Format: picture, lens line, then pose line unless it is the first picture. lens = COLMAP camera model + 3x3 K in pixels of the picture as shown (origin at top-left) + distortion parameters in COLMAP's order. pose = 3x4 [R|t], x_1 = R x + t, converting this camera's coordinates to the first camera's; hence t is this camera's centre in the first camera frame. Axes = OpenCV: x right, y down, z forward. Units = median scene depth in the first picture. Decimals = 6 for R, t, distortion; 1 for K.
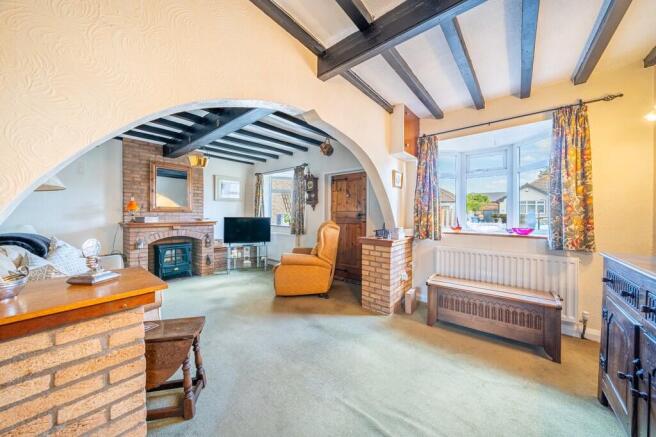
lens RADIAL K [[225.0, 0, 326.8], [0, 225.0, 215.7], [0, 0, 1]] dist [0.003057, 0.000236]
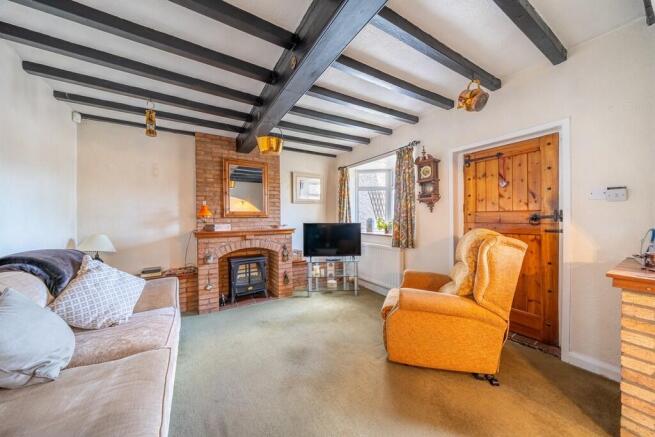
lens RADIAL K [[224.7, 0, 327.2], [0, 224.7, 218.8], [0, 0, 1]] dist [0.003057, 0.000236]
pose [[0.949905, -0.014436, -0.312207, -0.141497], [0.013456, 0.999895, -0.005294, -0.003749], [0.312250, 0.000828, 0.949999, 0.299618]]
